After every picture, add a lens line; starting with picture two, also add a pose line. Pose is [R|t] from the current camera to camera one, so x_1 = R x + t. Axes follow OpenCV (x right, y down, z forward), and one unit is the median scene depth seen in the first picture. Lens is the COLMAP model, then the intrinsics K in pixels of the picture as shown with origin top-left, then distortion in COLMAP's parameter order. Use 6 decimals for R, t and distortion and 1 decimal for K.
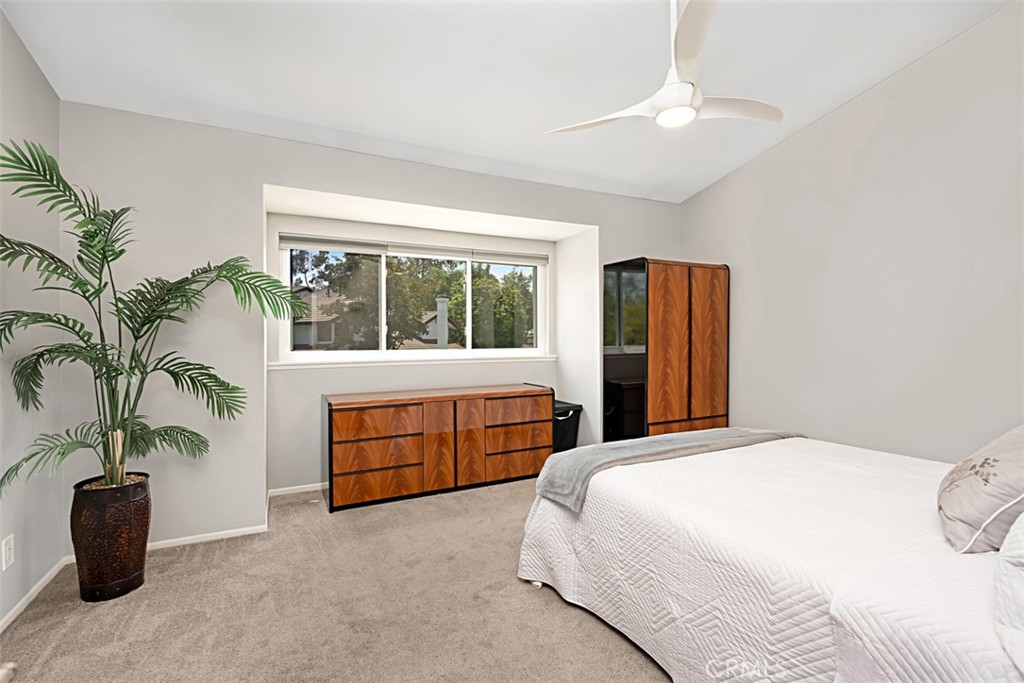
lens RADIAL K [[461.6, 0, 514.2], [0, 461.6, 337.3], [0, 0, 1]] dist [-0.012509, -0.000257]
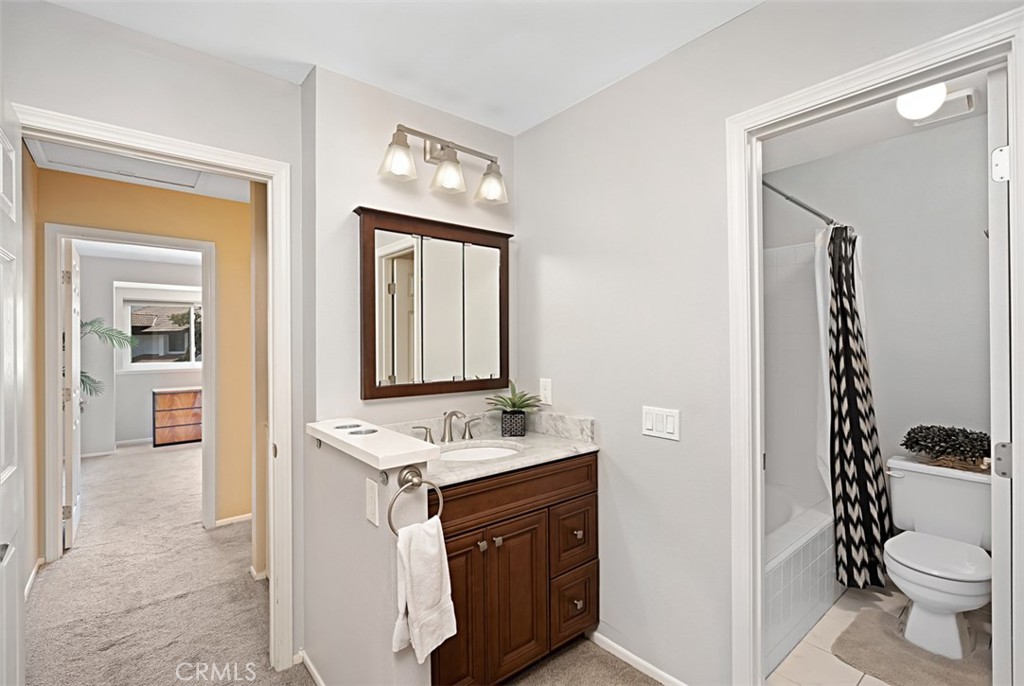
lens RADIAL K [[461.6, 0, 514.2], [0, 461.6, 338.8], [0, 0, 1]] dist [-0.012509, -0.000257]
pose [[0.974697, -0.001755, 0.223524, 0.616465], [0.002623, 0.999990, -0.003589, -0.059654], [-0.223516, 0.004085, 0.974692, -1.155431]]
